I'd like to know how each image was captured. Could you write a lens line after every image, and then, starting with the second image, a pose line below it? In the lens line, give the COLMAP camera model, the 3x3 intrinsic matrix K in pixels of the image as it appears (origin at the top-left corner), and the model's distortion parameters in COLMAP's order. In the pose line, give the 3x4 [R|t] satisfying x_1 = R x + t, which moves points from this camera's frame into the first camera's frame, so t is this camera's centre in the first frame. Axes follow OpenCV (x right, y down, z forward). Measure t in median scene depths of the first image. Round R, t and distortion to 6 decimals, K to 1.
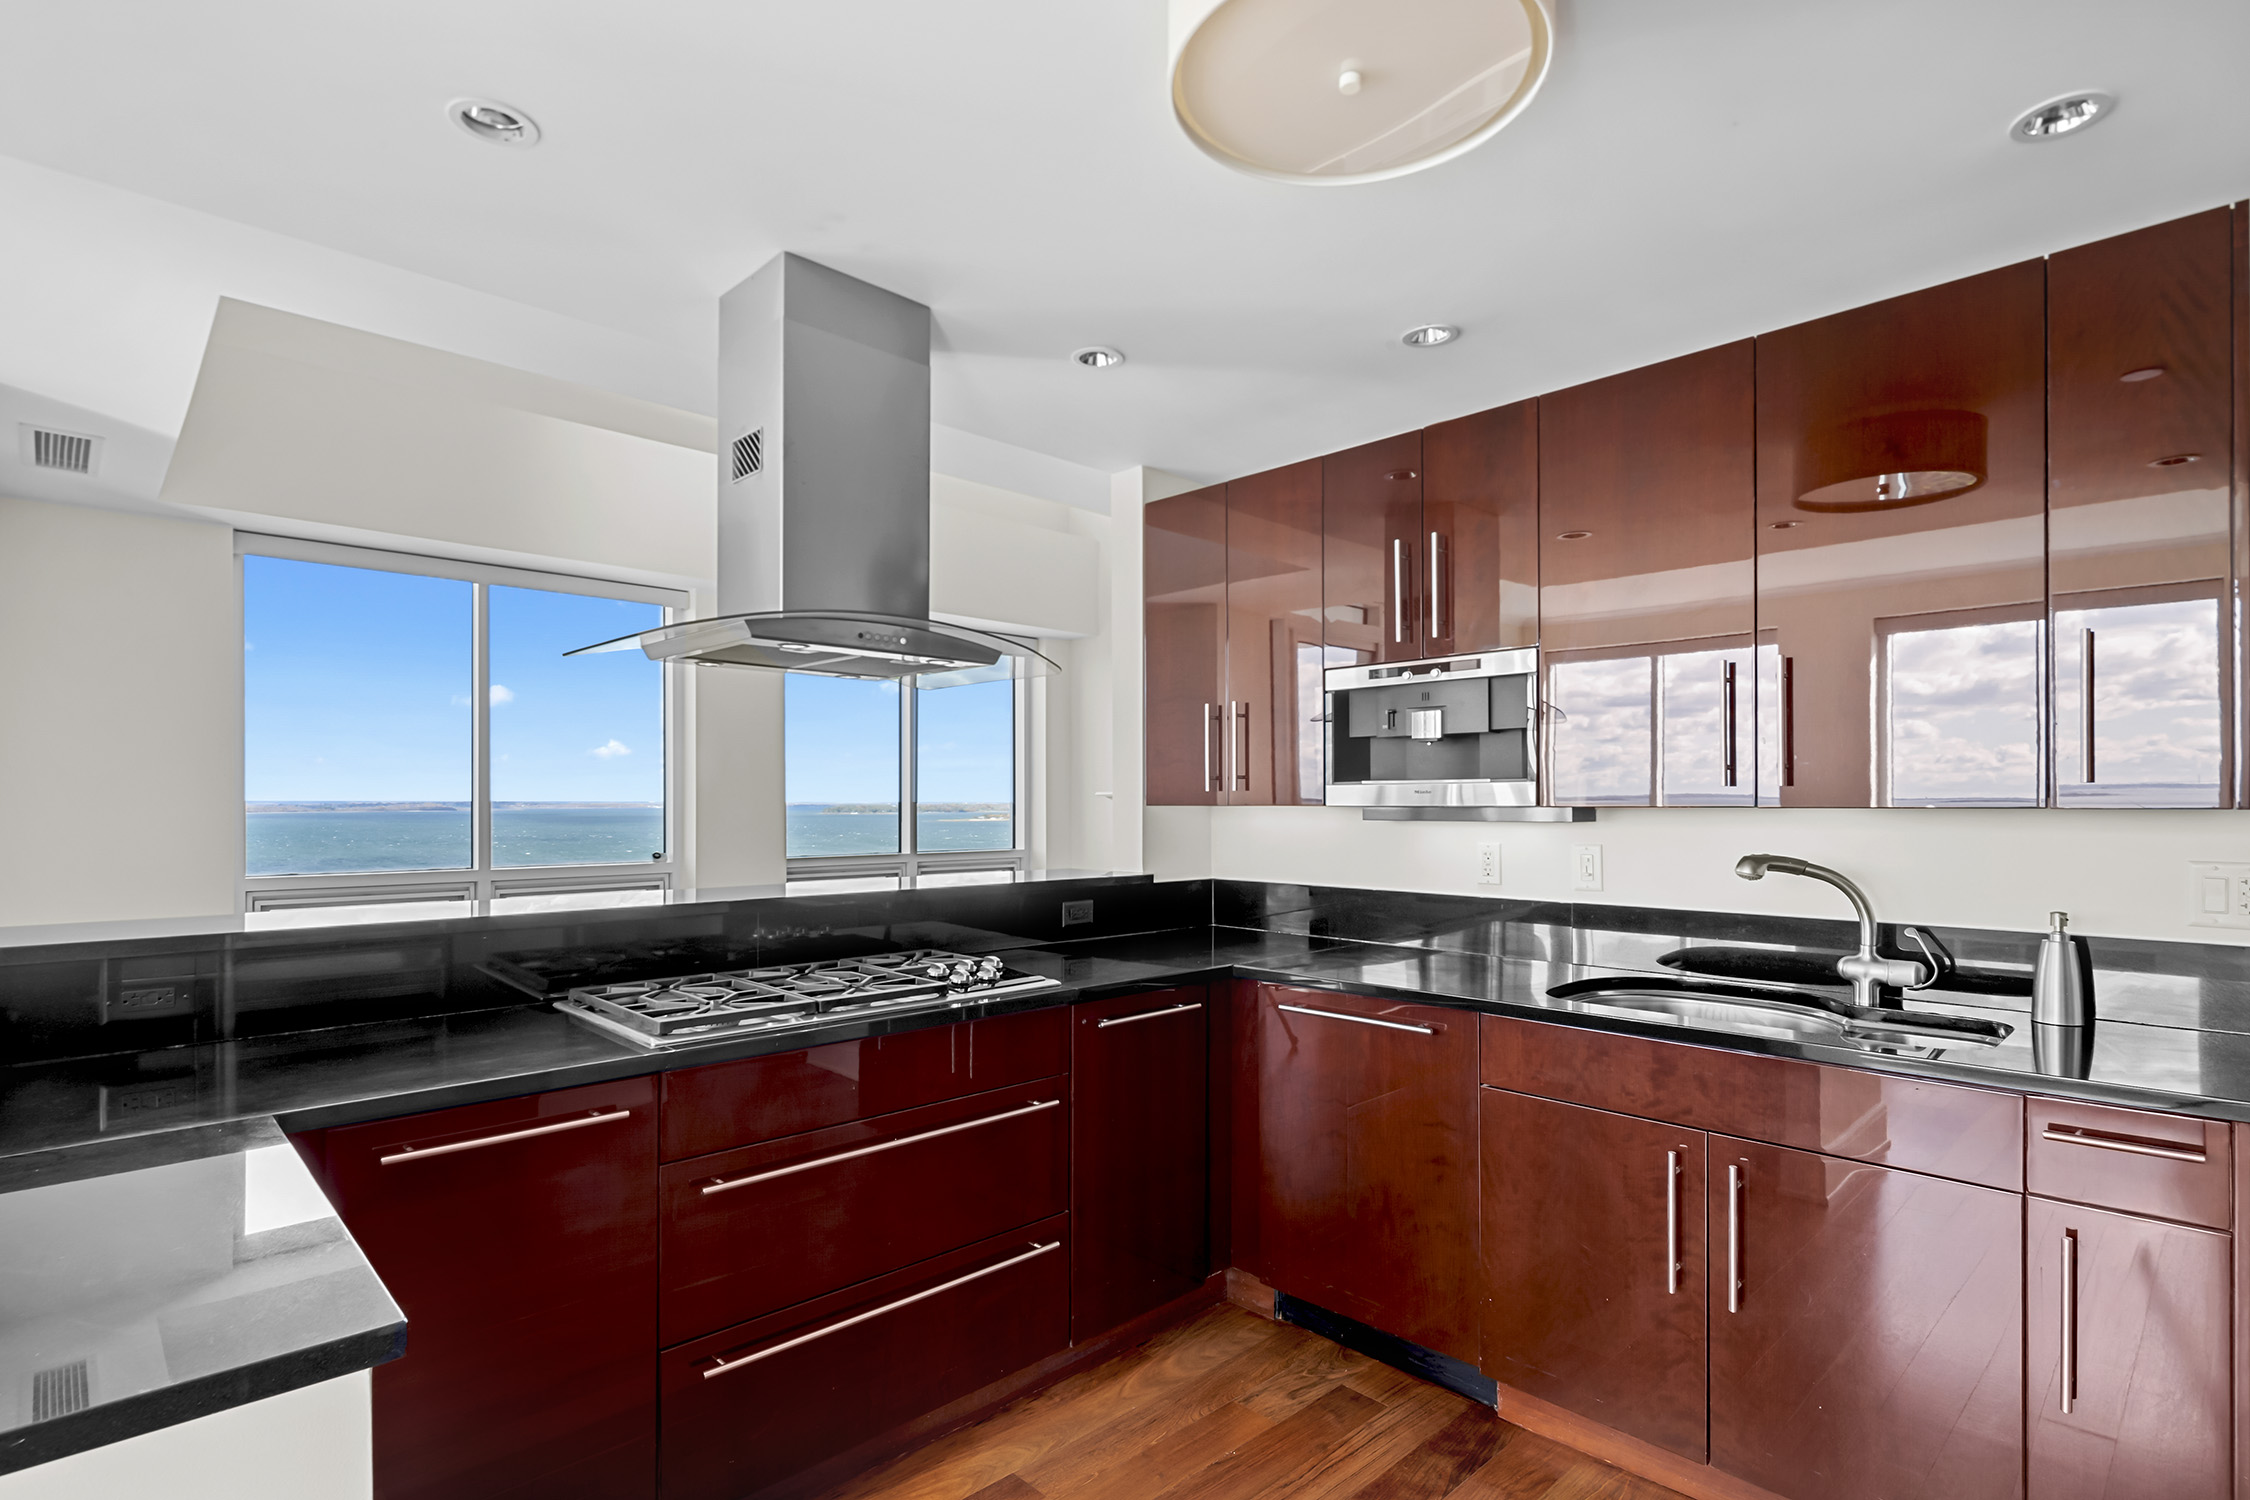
lens RADIAL K [[1120.1, 0, 1127.1], [0, 1120.1, 785.0], [0, 0, 1]] dist [0.004242, 0.000868]
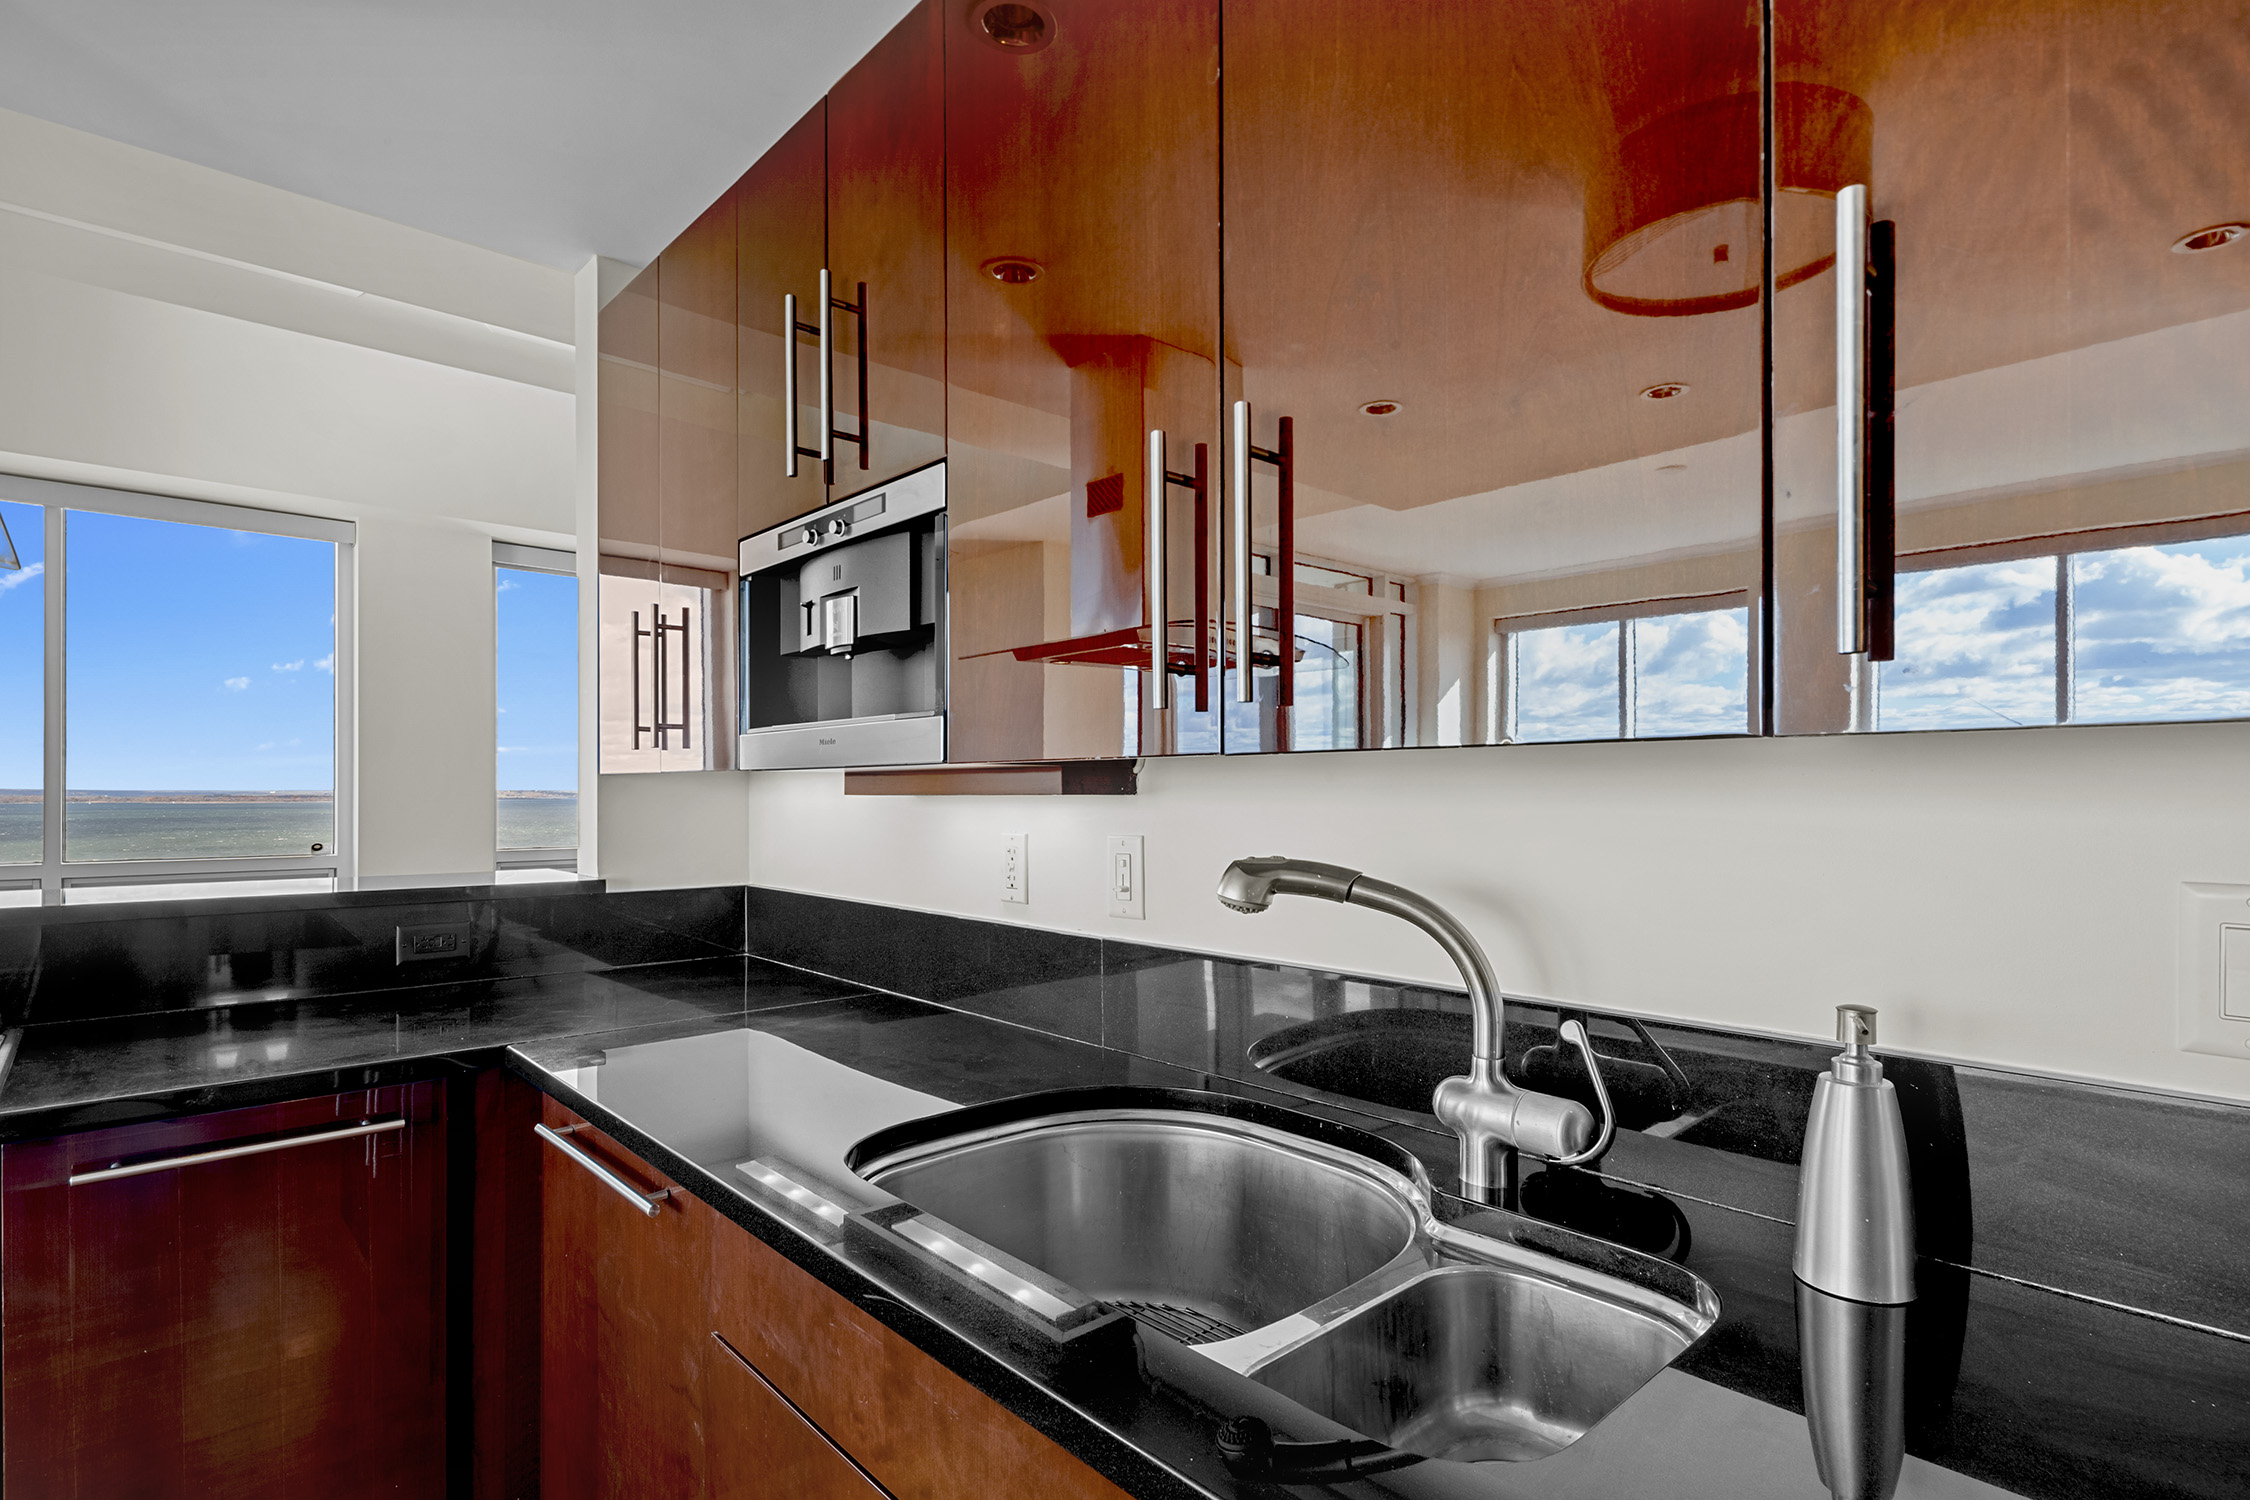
lens RADIAL K [[1120.1, 0, 1127.1], [0, 1120.1, 785.0], [0, 0, 1]] dist [0.004242, 0.000868]
pose [[0.999442, 0.000086, -0.033412, 0.426591], [0.000263, 0.999945, 0.010439, 0.022049], [0.033411, -0.010442, 0.999387, 0.435641]]
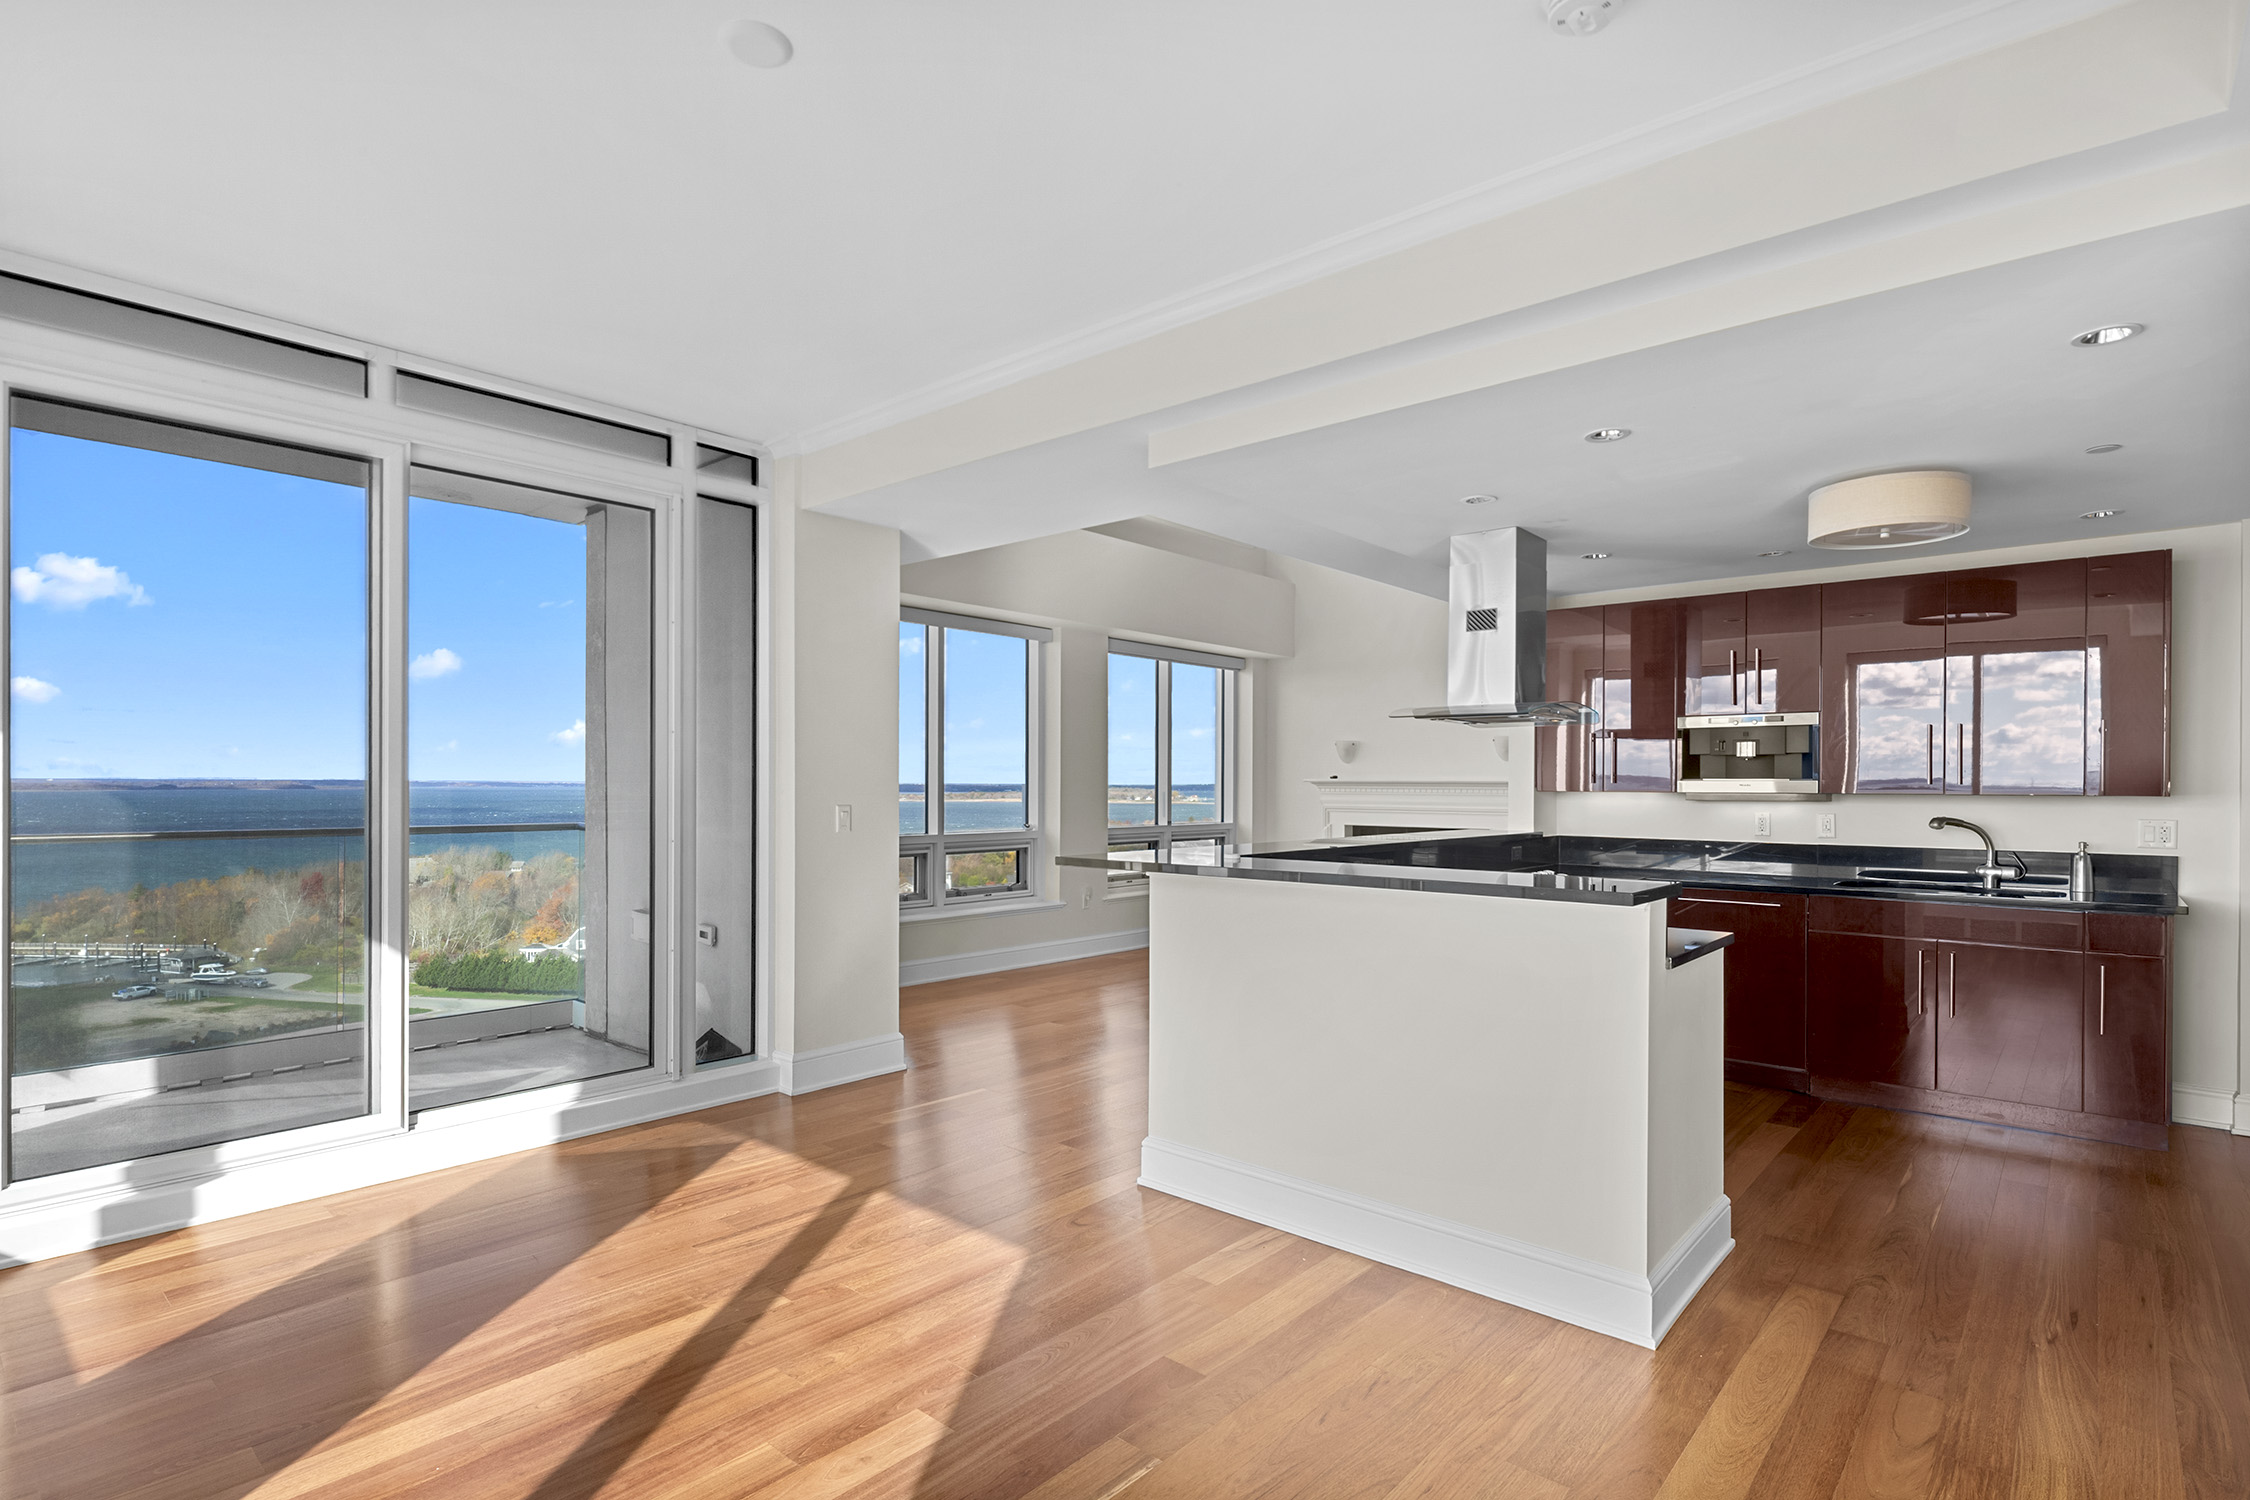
lens RADIAL K [[1120.1, 0, 1127.1], [0, 1120.1, 785.0], [0, 0, 1]] dist [0.004242, 0.000868]
pose [[0.995977, 0.006837, 0.089350, -0.917808], [-0.008281, 0.999841, 0.015805, -0.015291], [-0.089228, -0.016481, 0.995875, -0.762499]]
